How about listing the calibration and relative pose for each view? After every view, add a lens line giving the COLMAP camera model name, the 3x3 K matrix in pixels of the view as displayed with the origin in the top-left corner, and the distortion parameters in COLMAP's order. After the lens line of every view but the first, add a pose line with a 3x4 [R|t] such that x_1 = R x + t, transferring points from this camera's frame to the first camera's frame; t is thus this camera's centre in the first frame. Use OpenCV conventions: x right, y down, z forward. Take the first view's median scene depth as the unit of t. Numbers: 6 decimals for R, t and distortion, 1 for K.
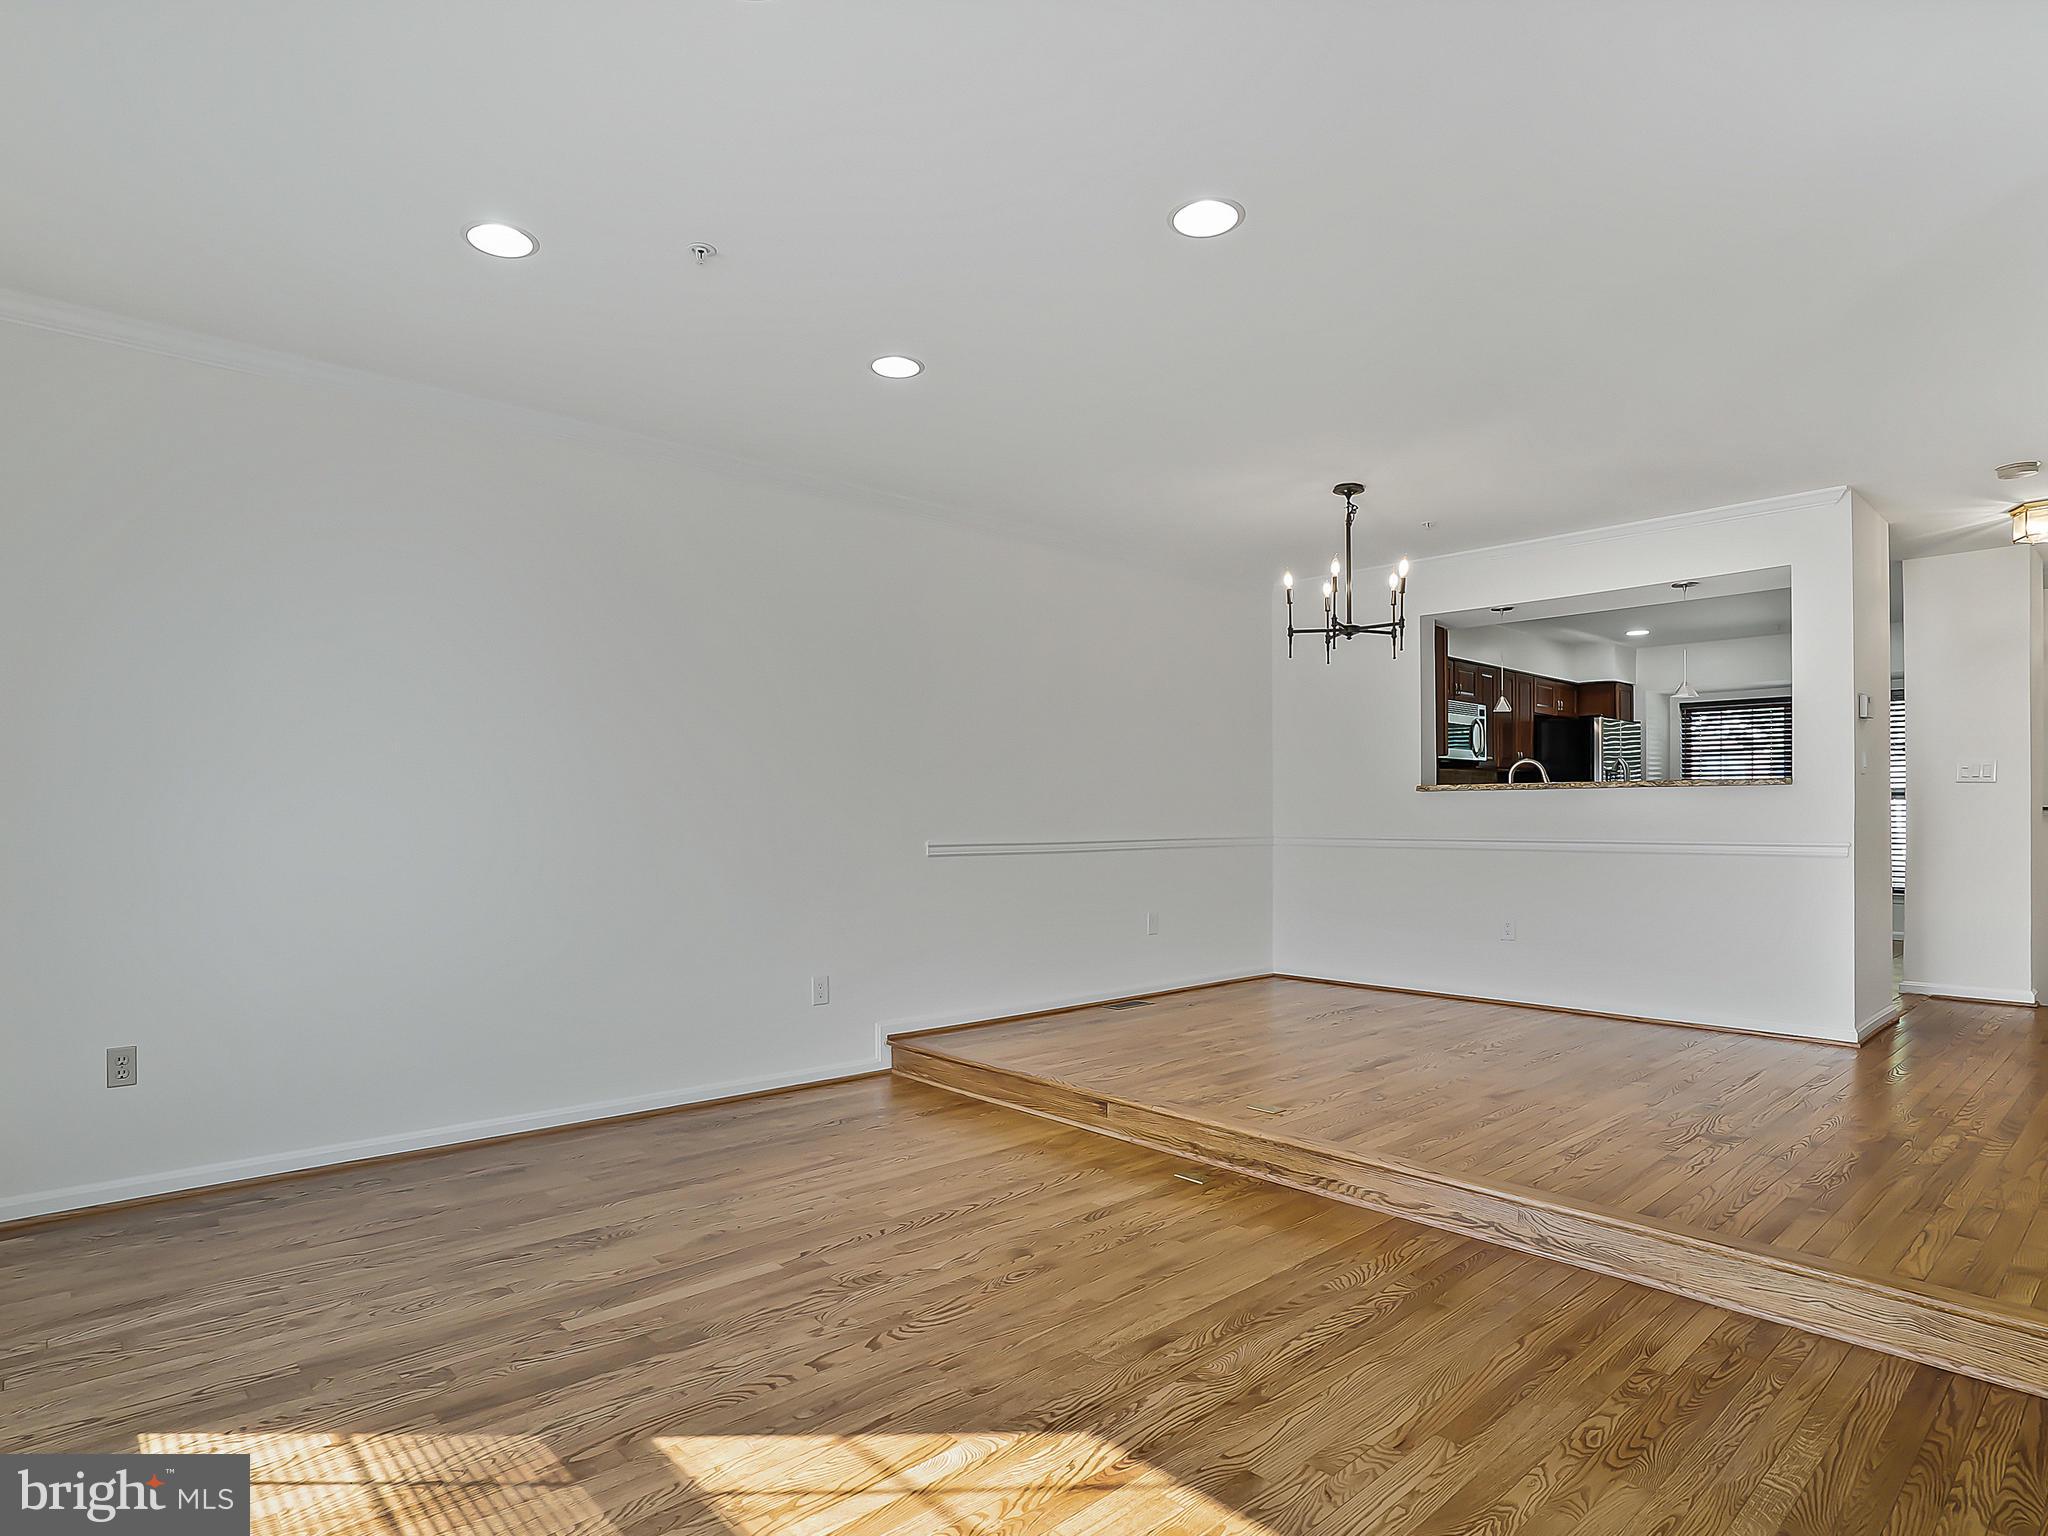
lens RADIAL K [[1117.6, 0, 993.6], [0, 1117.6, 818.2], [0, 0, 1]] dist [-0.036217, 0.001077]
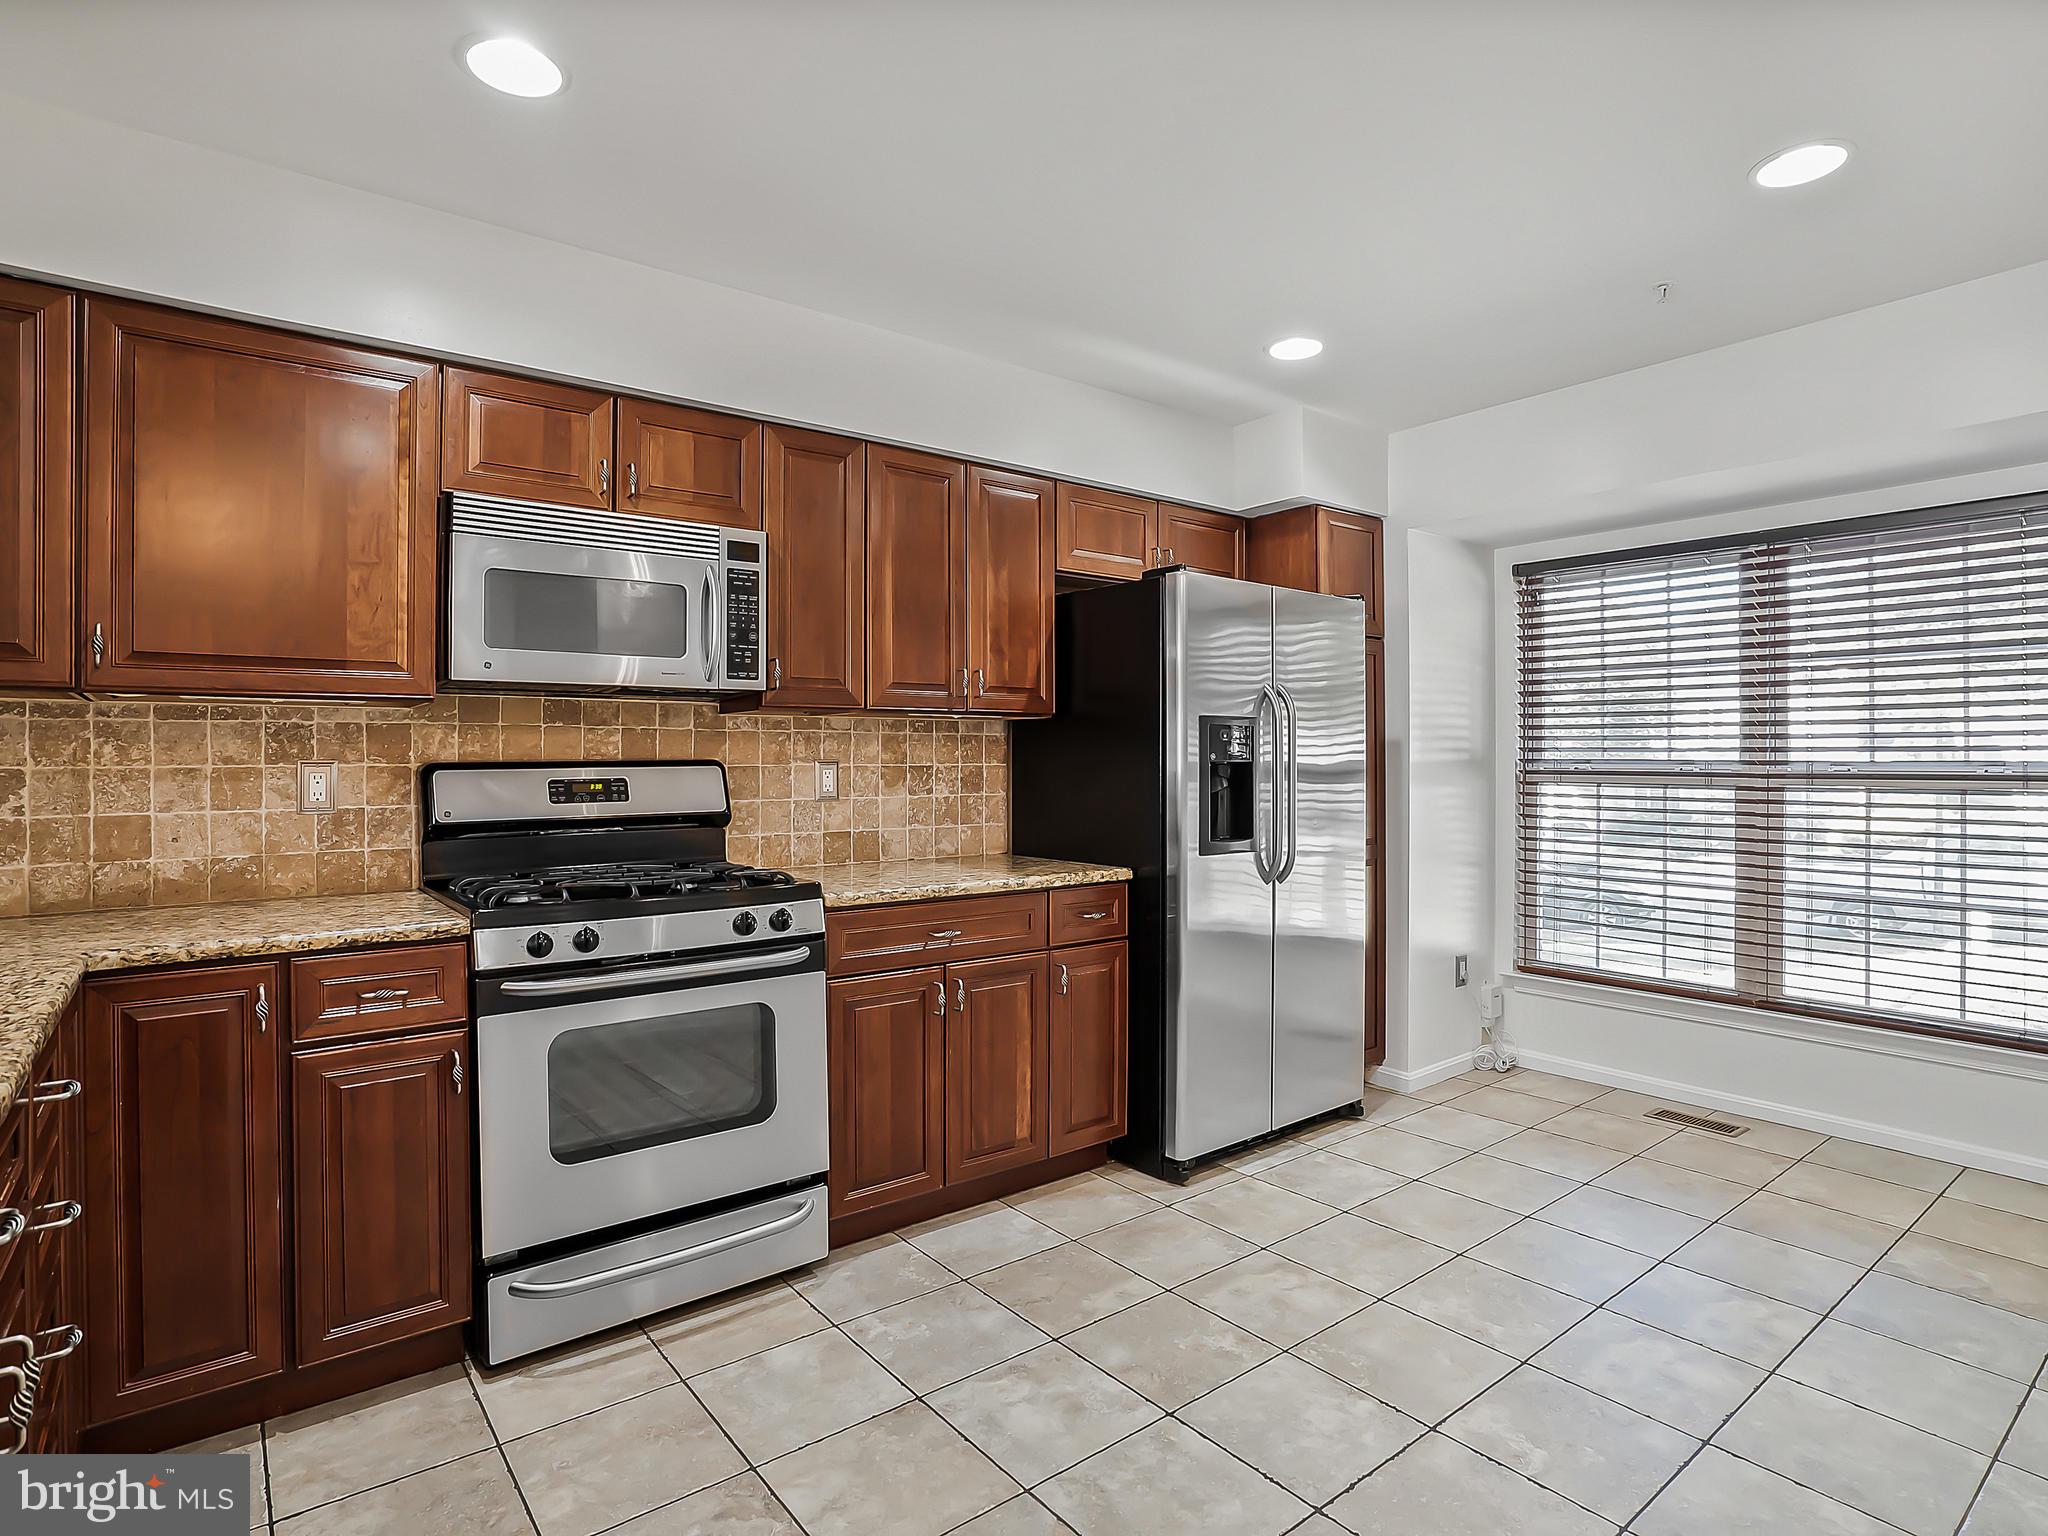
lens RADIAL K [[1079.3, 0, 1048.4], [0, 1079.3, 759.3], [0, 0, 1]] dist [-0.031076, 0.001330]
pose [[0.998864, 0.002058, -0.047602, 1.141533], [-0.002220, 0.999992, -0.003367, -0.060206], [0.047594, 0.003469, 0.998861, 1.399530]]
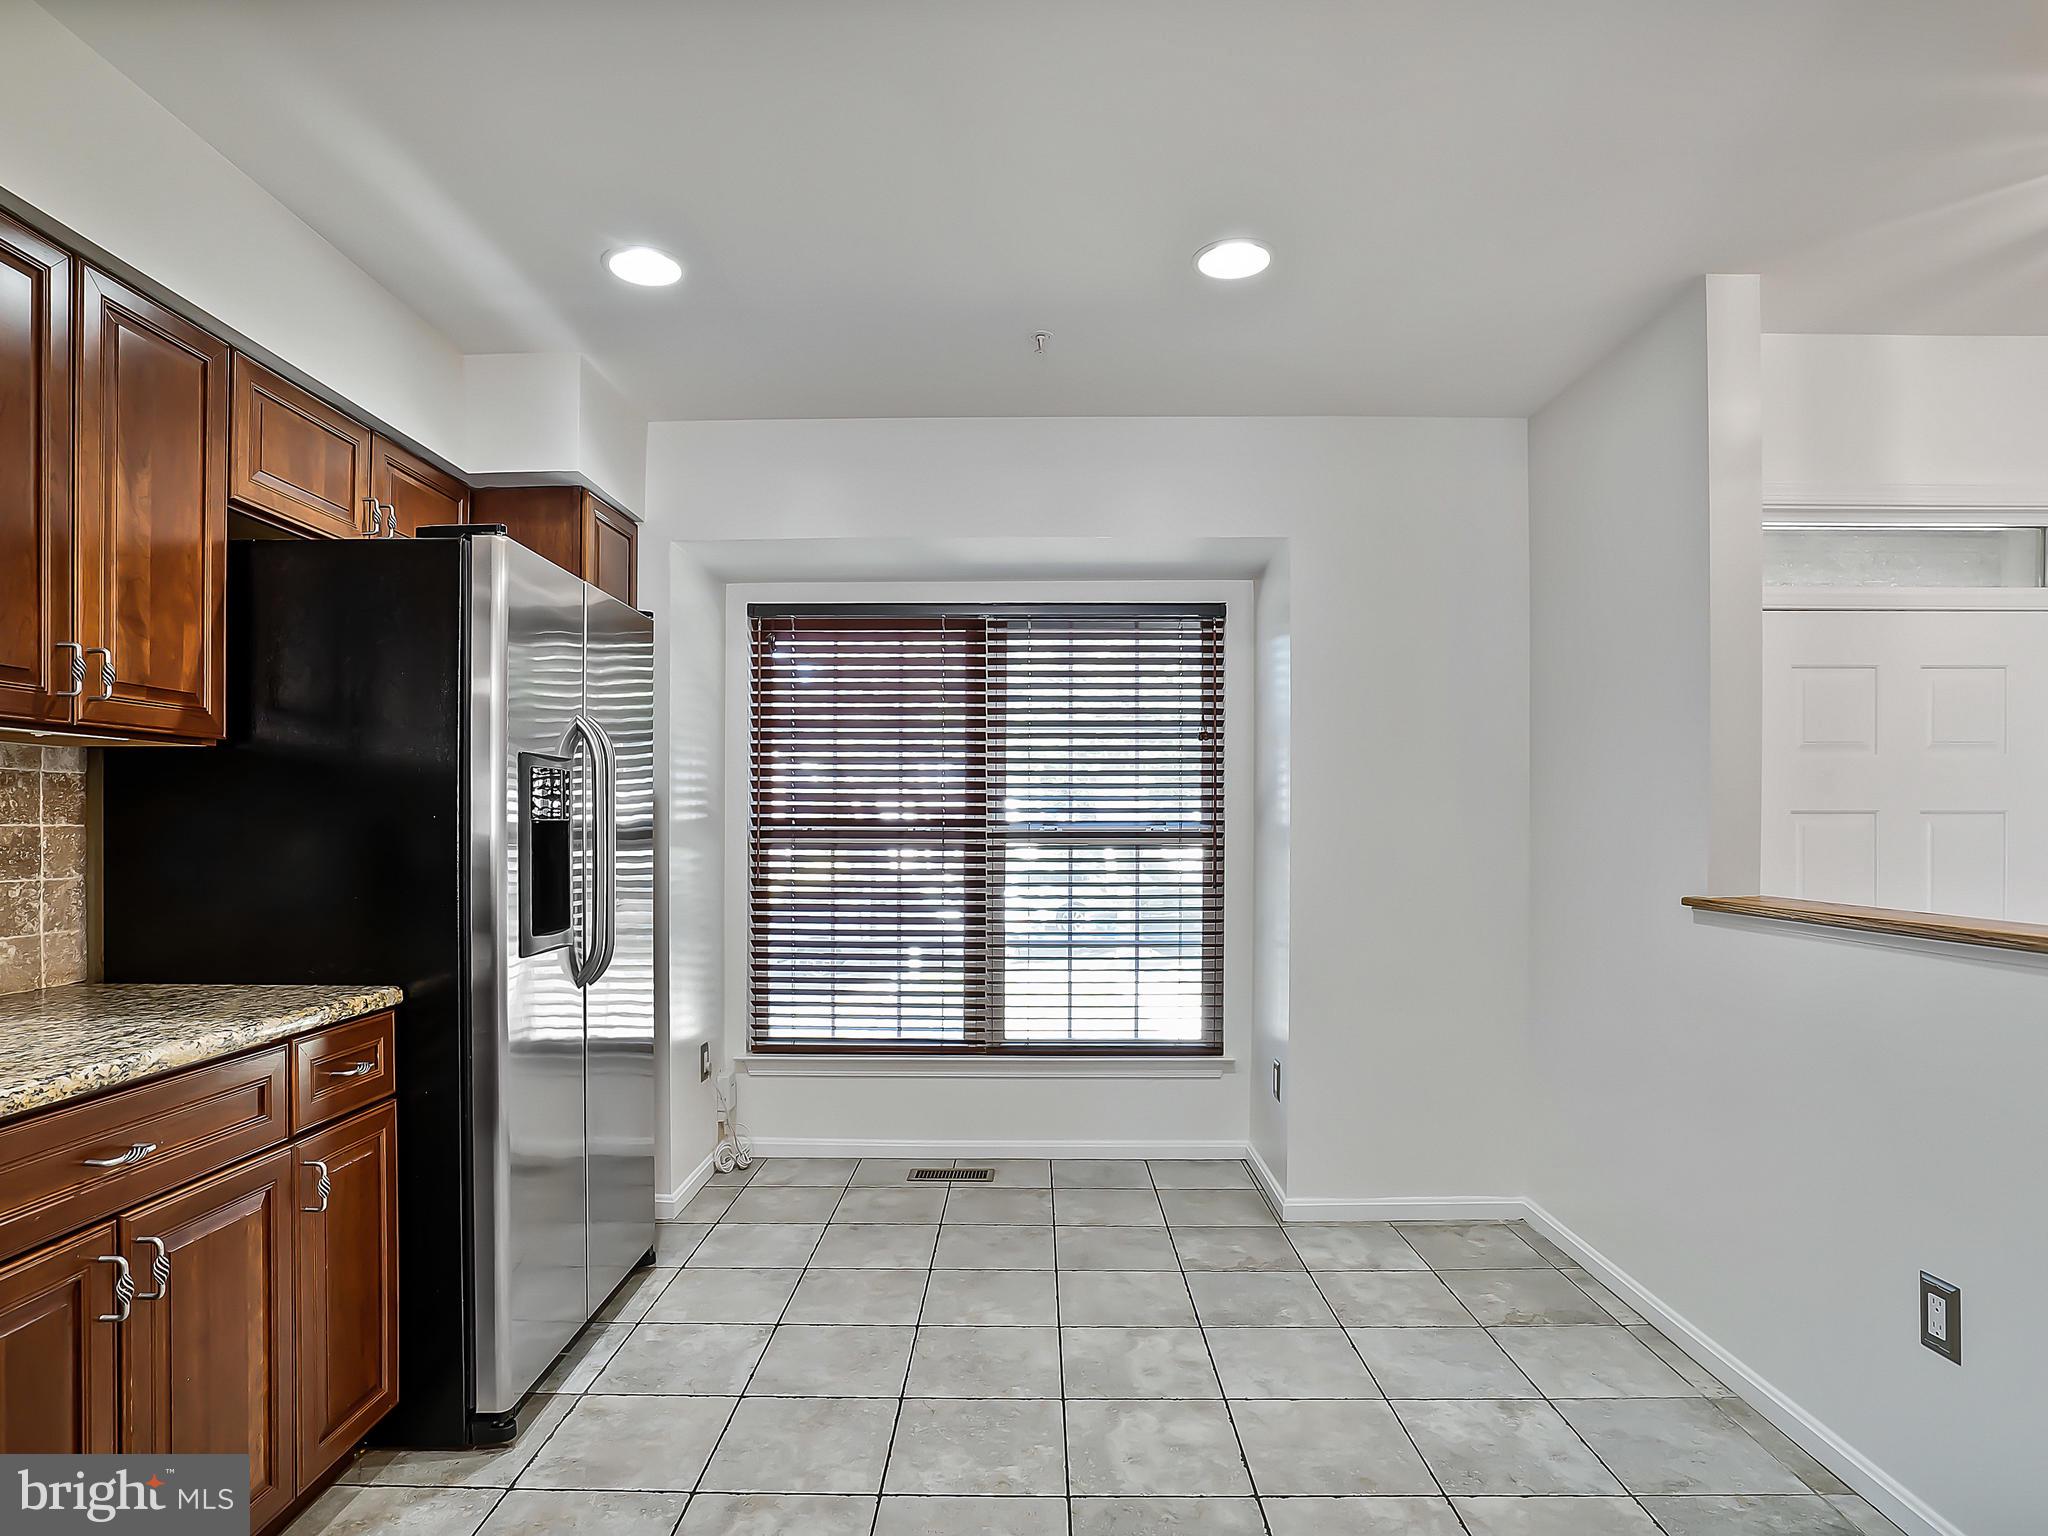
lens RADIAL K [[1118.1, 0, 1021.0], [0, 1118.1, 822.9], [0, 0, 1]] dist [-0.069556, 0.034383]
pose [[0.672027, 0.002372, 0.740523, 0.975347], [0.000795, 0.999992, -0.003925, -0.057494], [-0.740526, 0.003226, 0.672020, 1.638419]]
